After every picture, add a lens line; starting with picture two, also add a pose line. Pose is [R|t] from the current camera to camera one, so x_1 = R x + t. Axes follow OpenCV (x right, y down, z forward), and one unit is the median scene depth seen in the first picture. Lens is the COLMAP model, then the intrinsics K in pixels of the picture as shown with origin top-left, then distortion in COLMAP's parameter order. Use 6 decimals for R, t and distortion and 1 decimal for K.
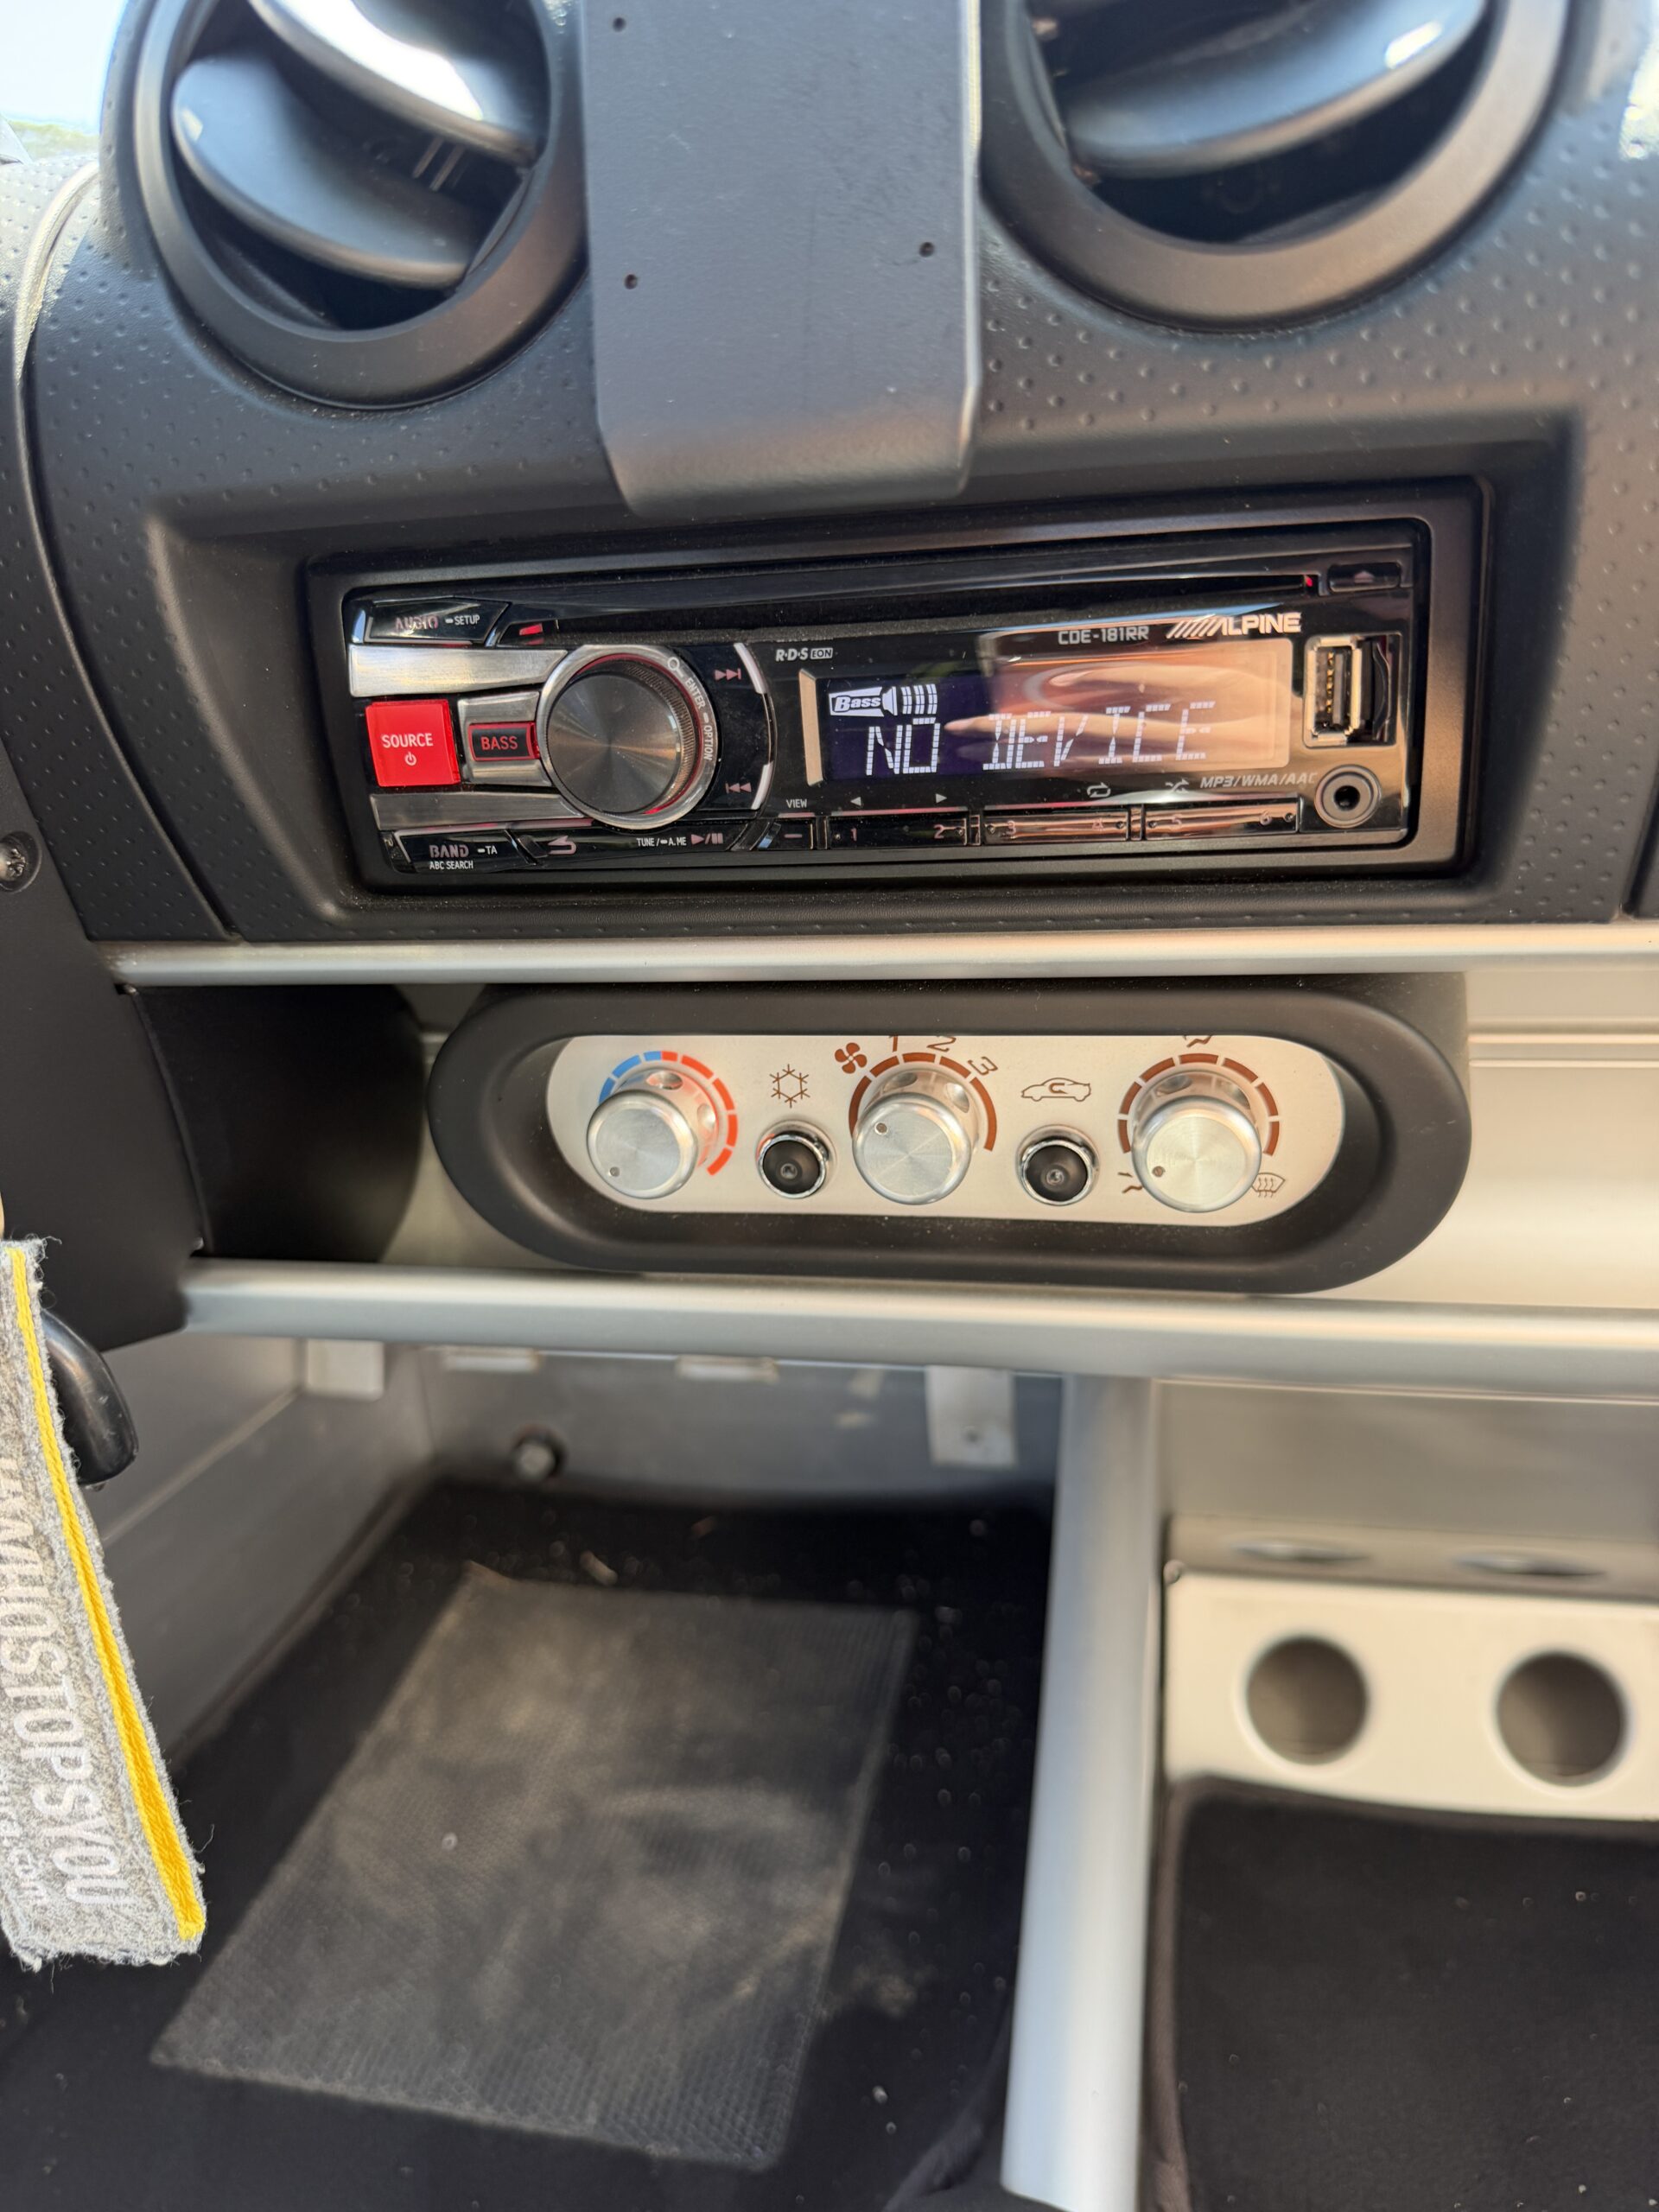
lens RADIAL K [[1633.5, 0, 819.9], [0, 1633.5, 1107.1], [0, 0, 1]] dist [0.005468, -0.030714]
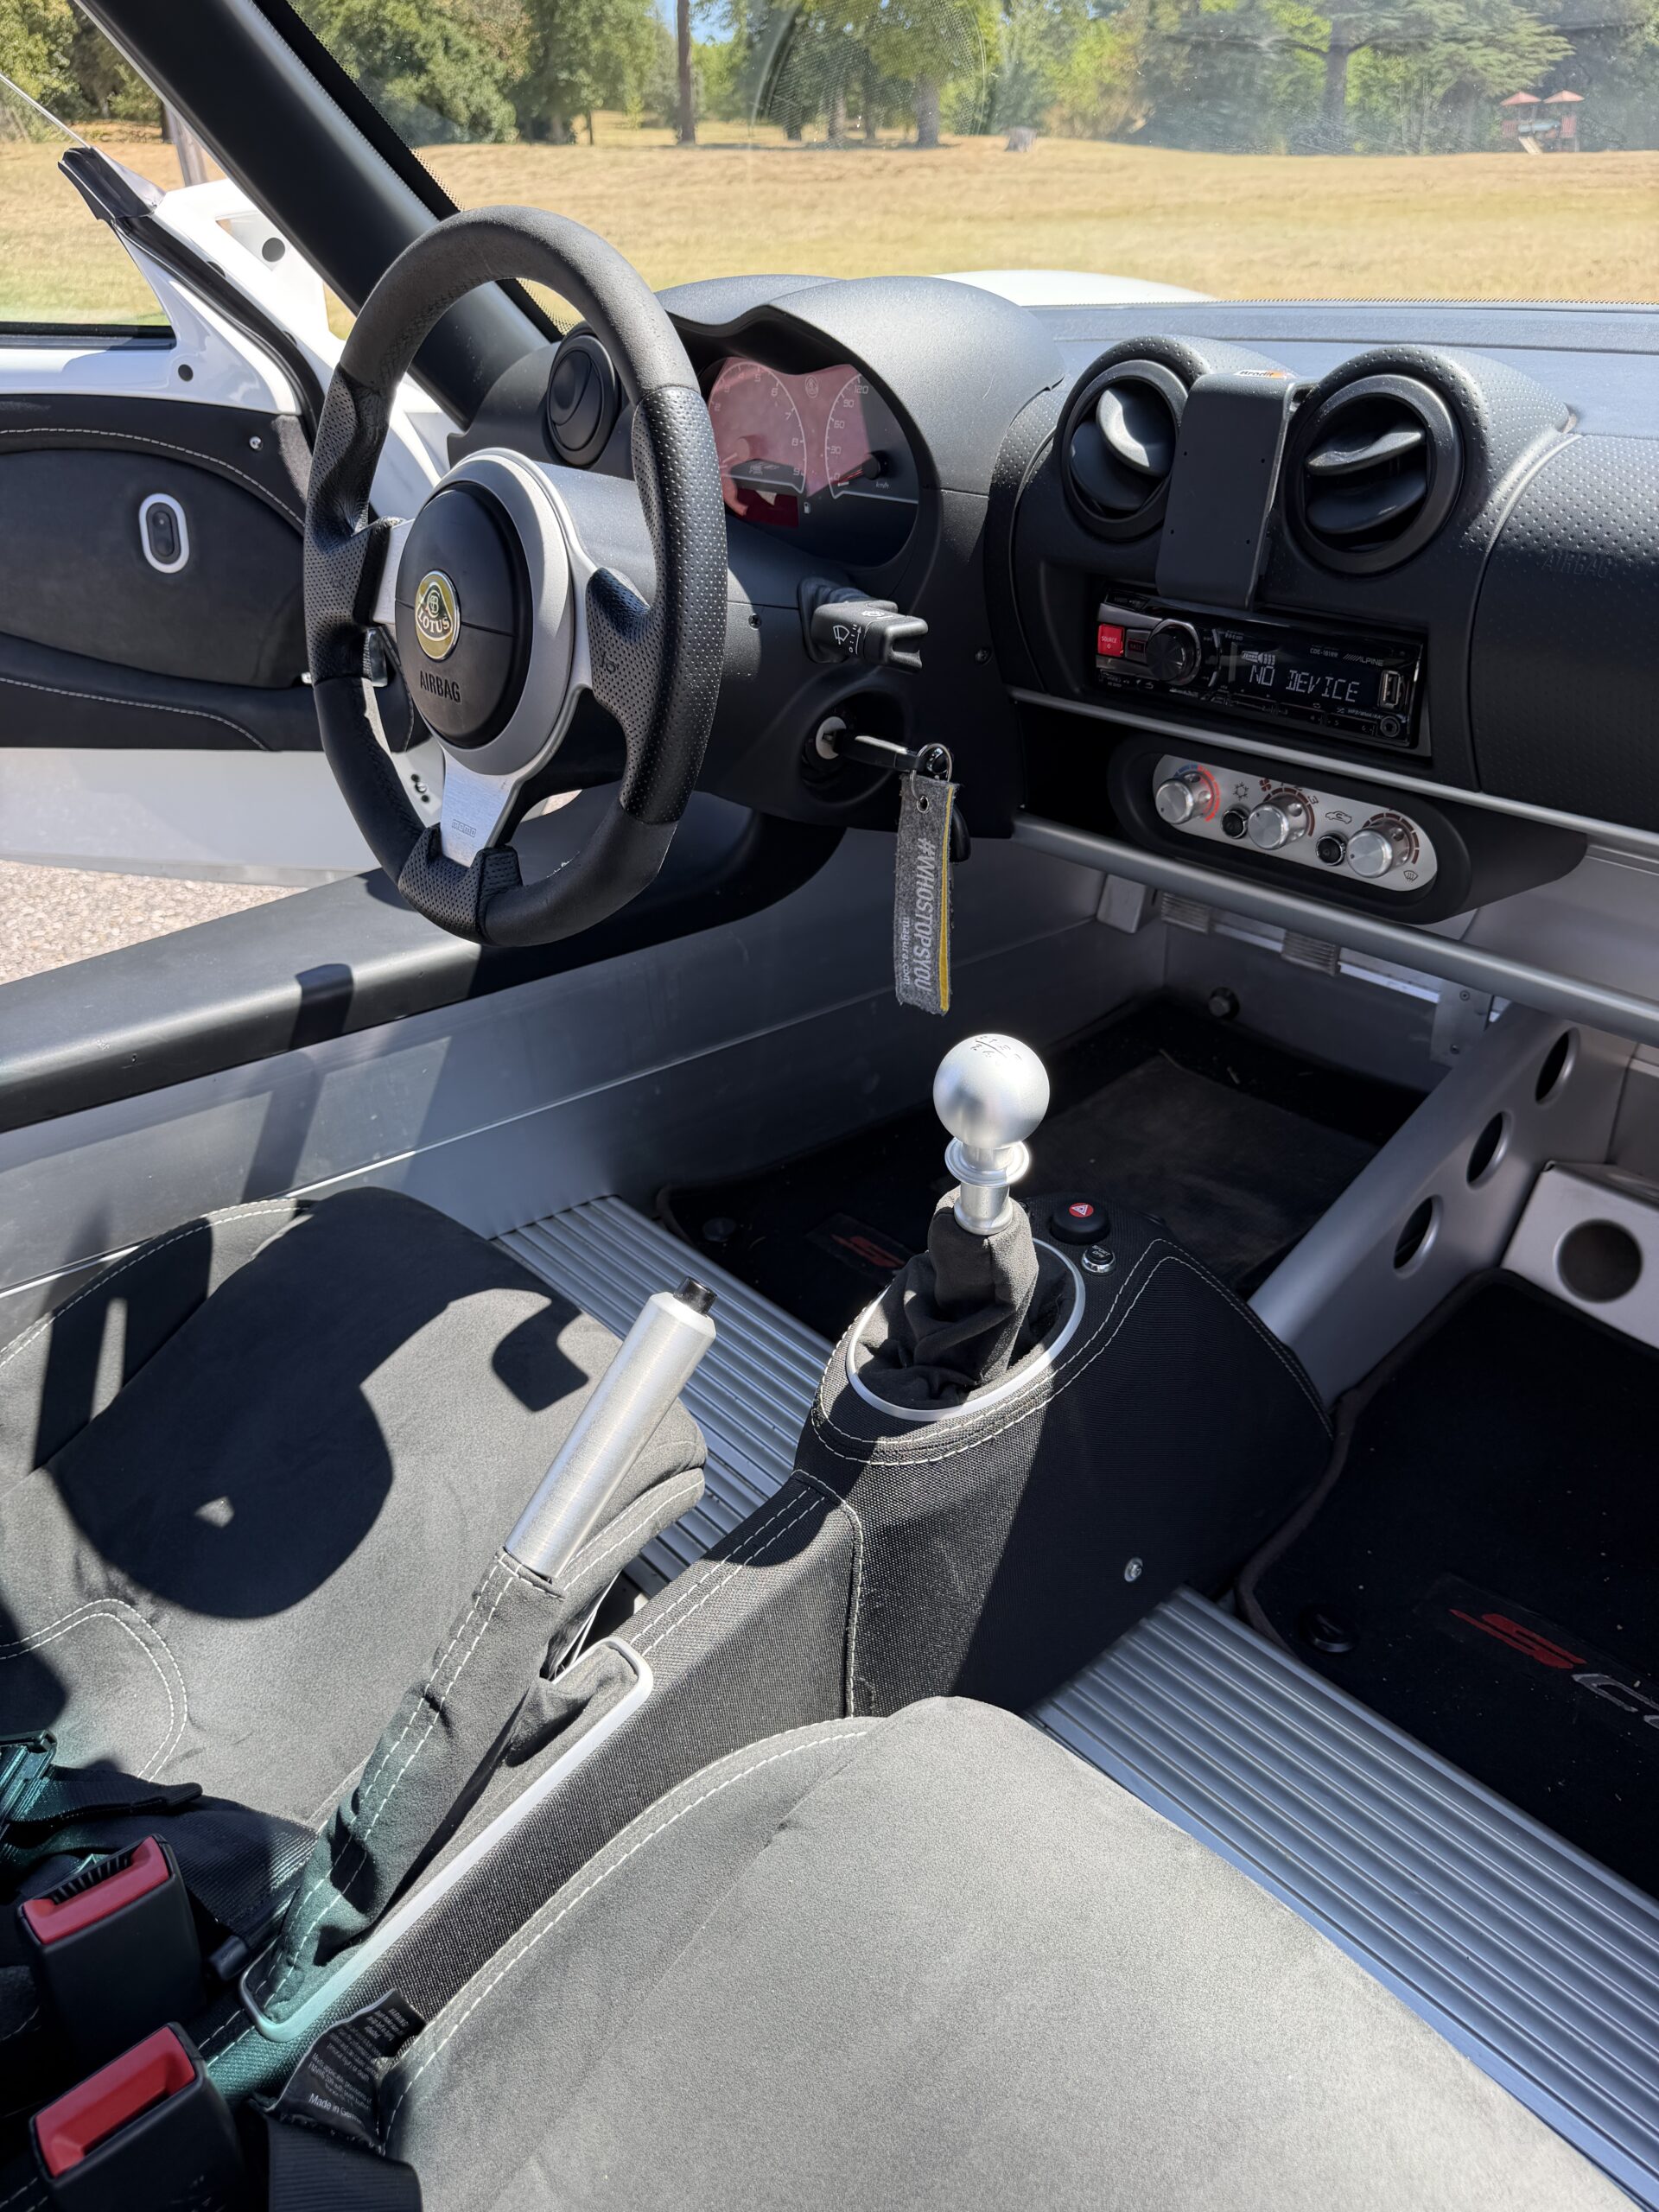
lens RADIAL K [[1585.3, 0, 798.7], [0, 1585.3, 1158.5], [0, 0, 1]] dist [0.104360, -0.126145]
pose [[0.803251, 0.338246, -0.490284, 0.837167], [-0.206494, 0.930206, 0.303441, -0.095826], [0.558703, -0.142499, 0.817034, -1.461777]]
